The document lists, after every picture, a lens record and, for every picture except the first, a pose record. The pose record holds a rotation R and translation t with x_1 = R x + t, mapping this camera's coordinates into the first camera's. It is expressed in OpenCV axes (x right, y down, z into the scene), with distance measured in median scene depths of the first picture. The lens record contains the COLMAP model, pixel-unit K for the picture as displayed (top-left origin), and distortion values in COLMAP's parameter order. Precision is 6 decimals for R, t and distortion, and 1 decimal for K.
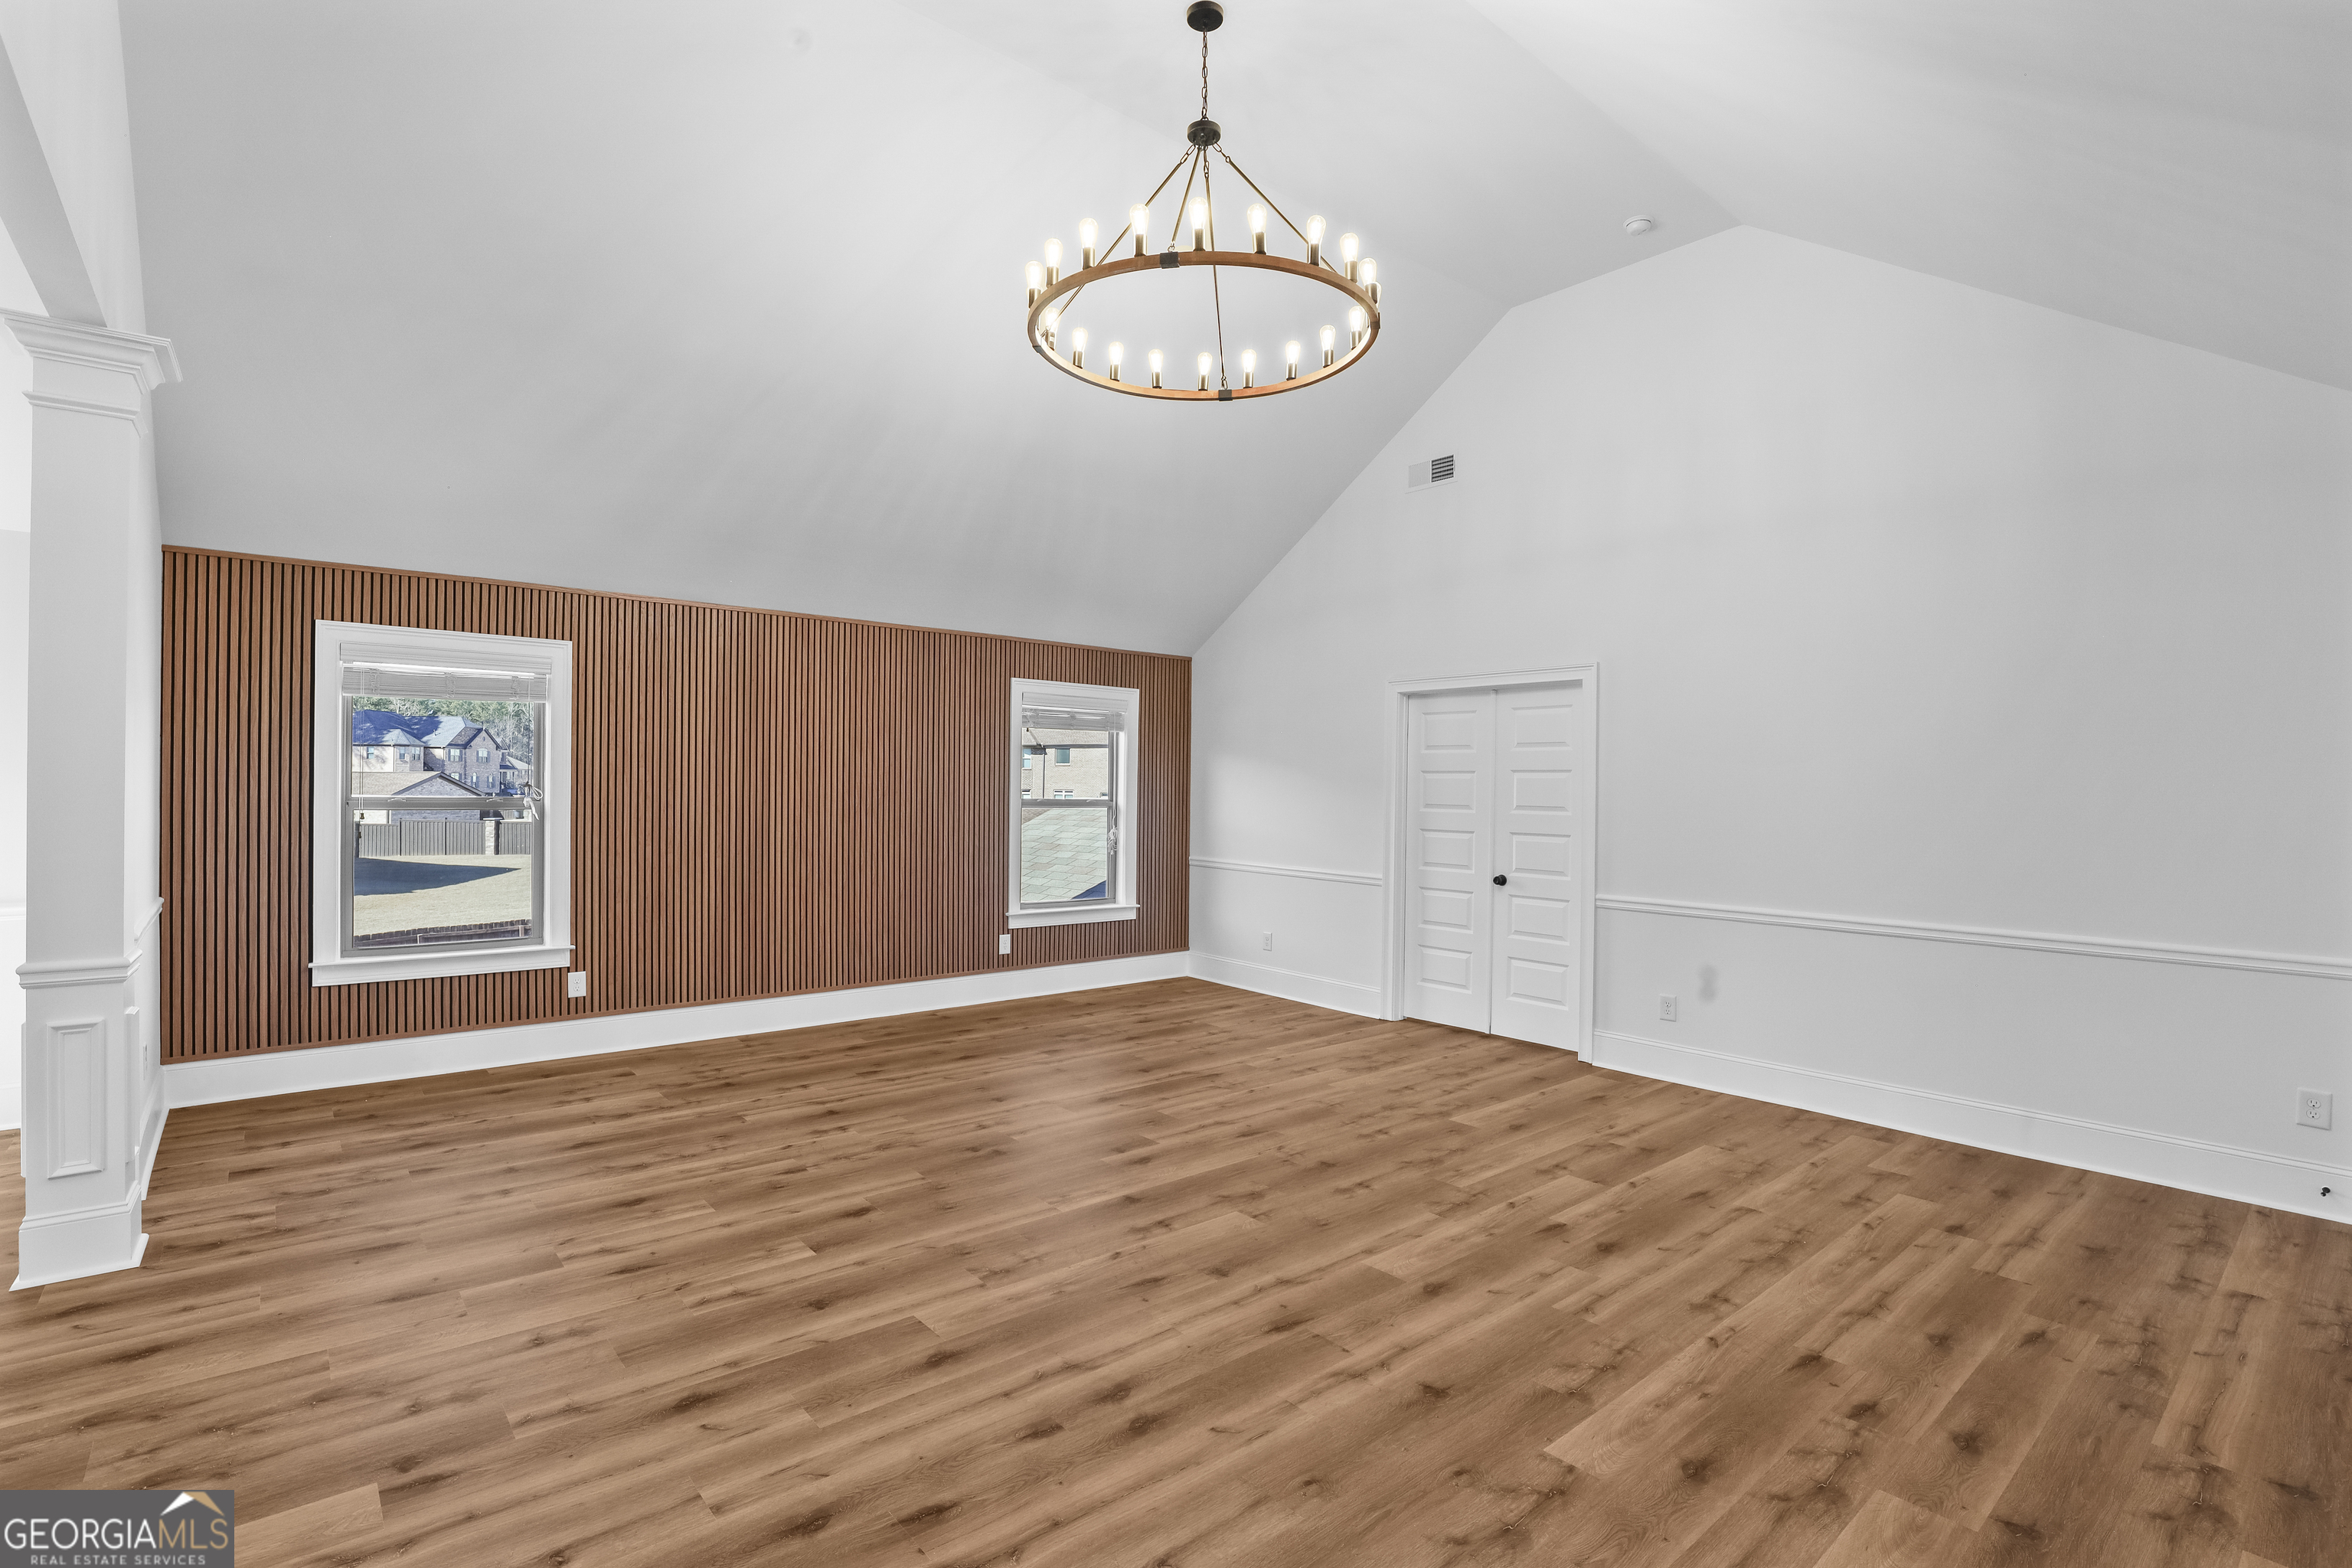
lens RADIAL K [[1086.9, 0, 1171.8], [0, 1086.9, 786.2], [0, 0, 1]] dist [-0.035858, 0.006651]
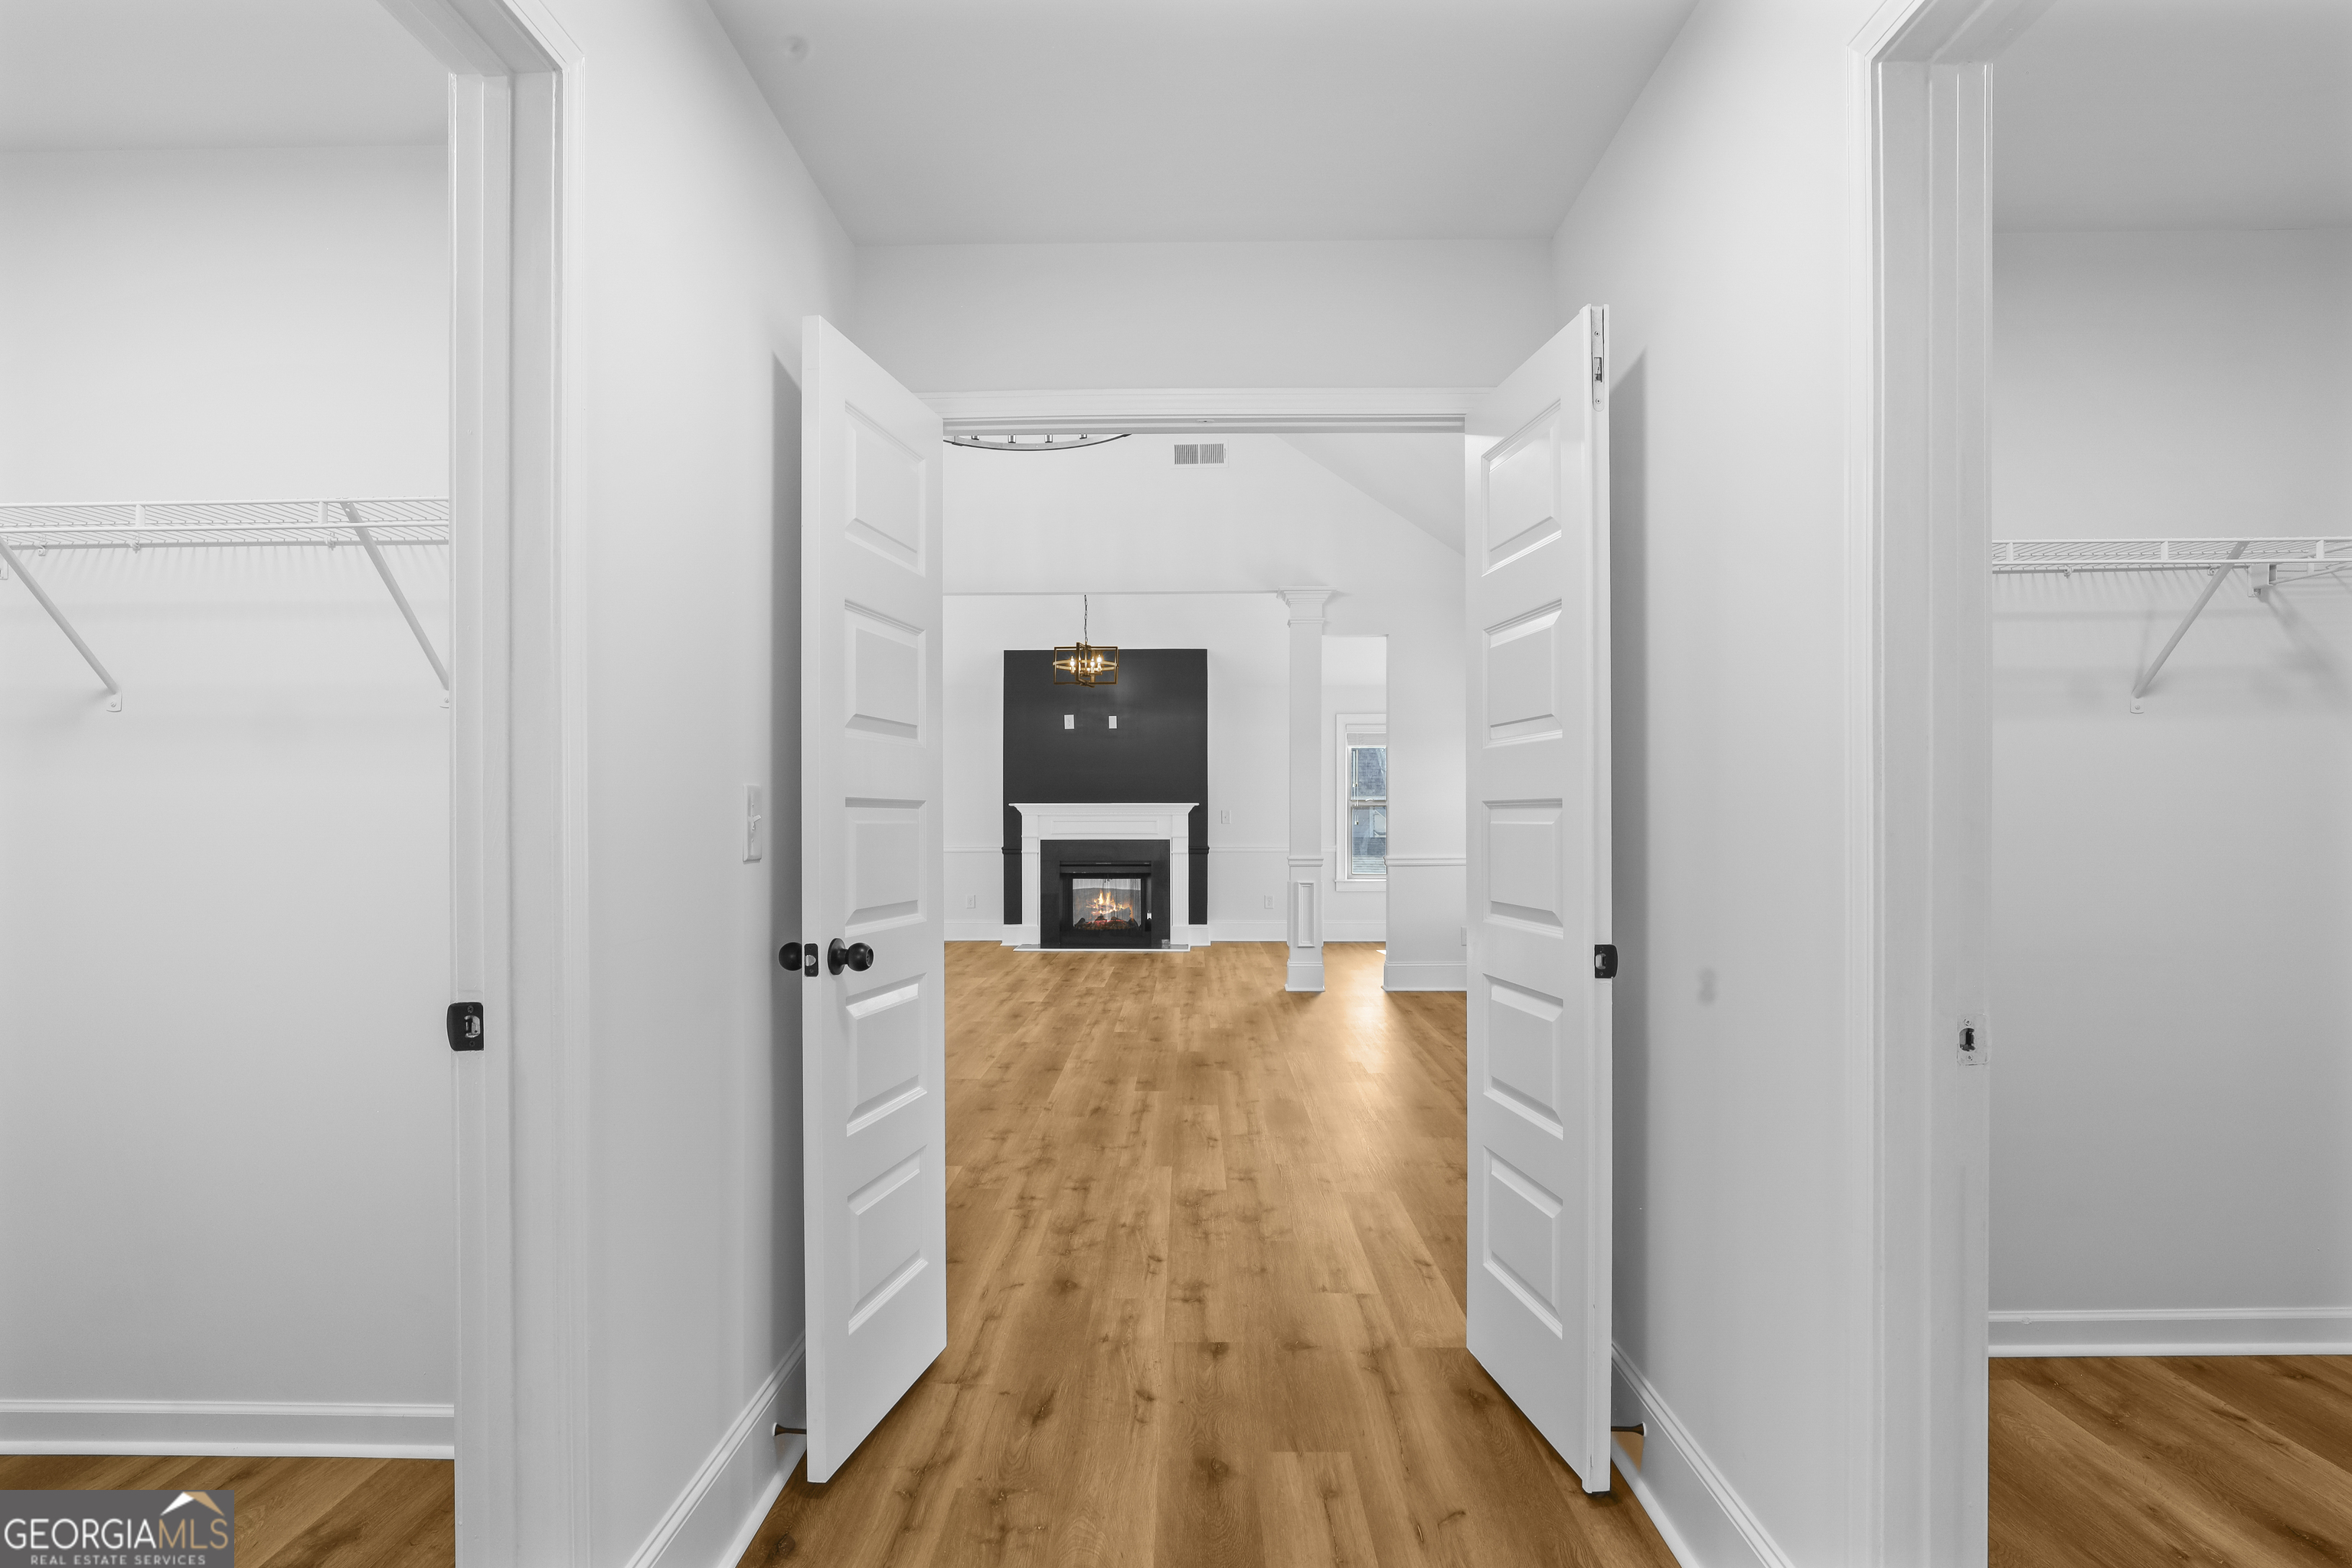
lens RADIAL K [[1343.4, 0, 1172.4], [0, 1343.4, 797.5], [0, 0, 1]] dist [-0.032200, -0.003002]
pose [[-0.659054, -0.021575, -0.751786, 0.850724], [-0.005141, 0.999694, -0.024183, 0.066594], [0.752078, -0.012073, -0.658963, 1.688619]]
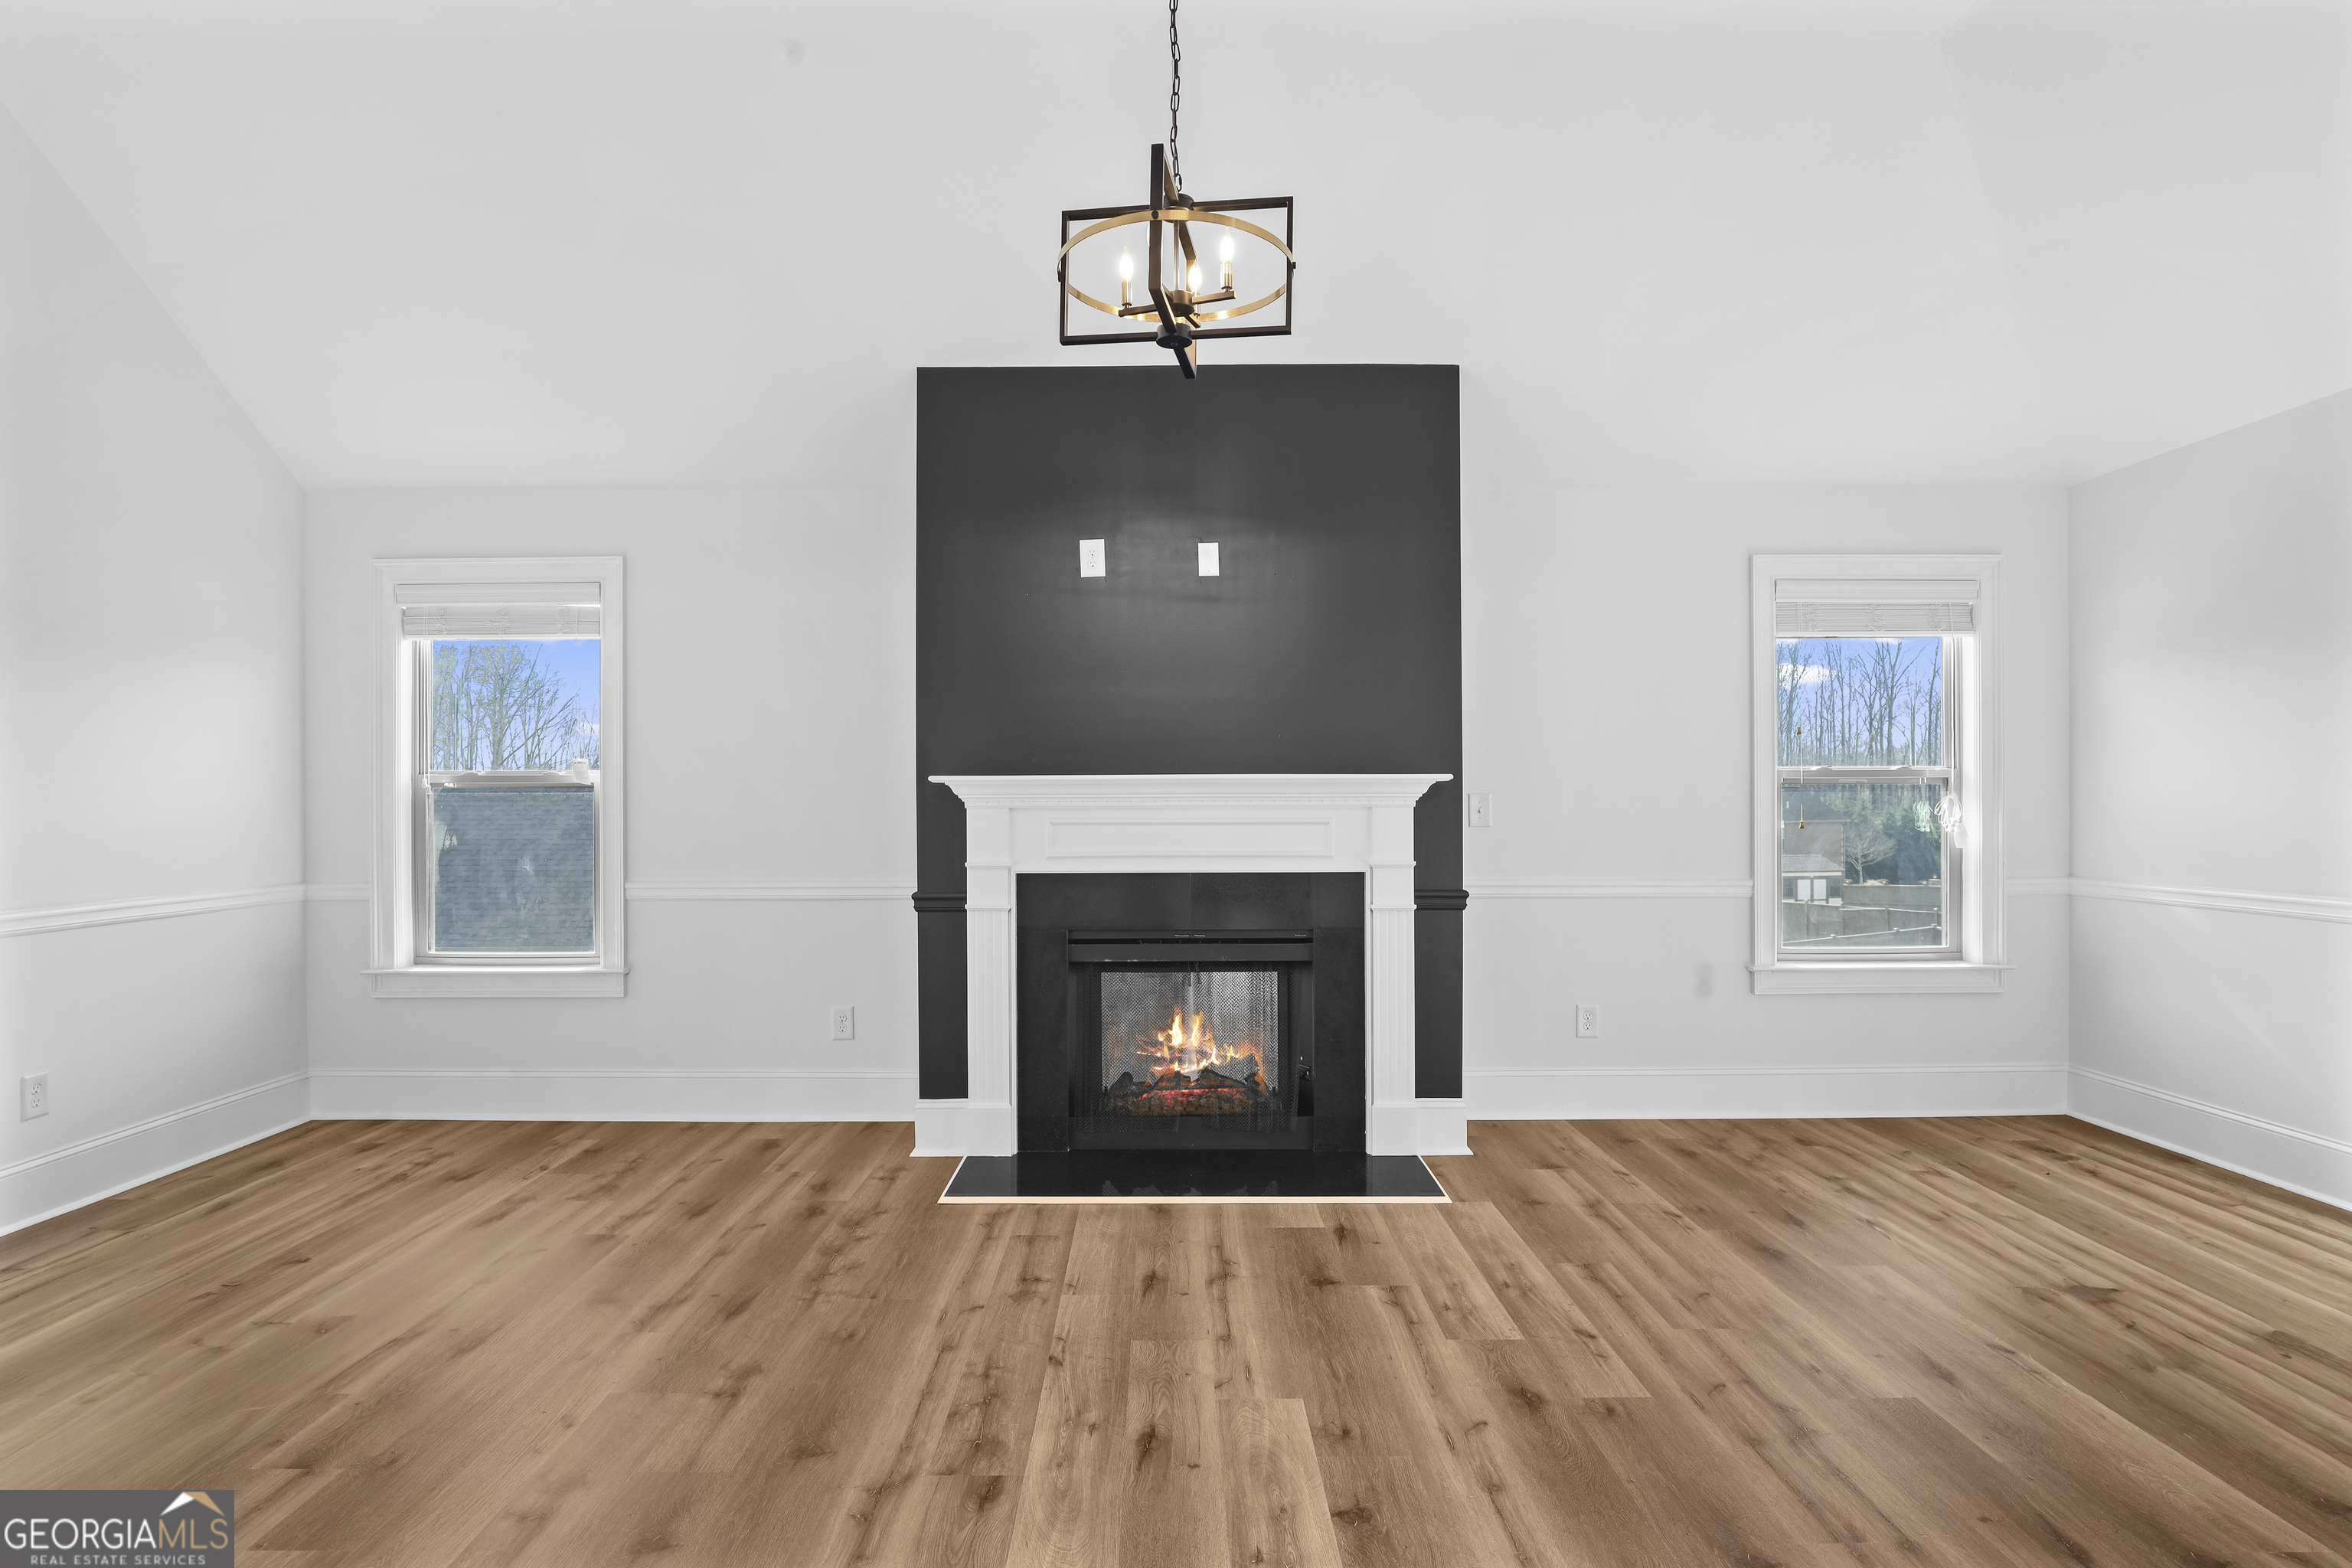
lens RADIAL K [[1282.5, 0, 1172.7], [0, 1282.5, 797.5], [0, 0, 1]] dist [-0.022834, 0.000312]
pose [[-0.632446, -0.012680, -0.774500, -0.216439], [-0.003699, 0.999904, -0.013349, 0.045275], [0.774595, -0.005577, -0.632433, 0.536010]]
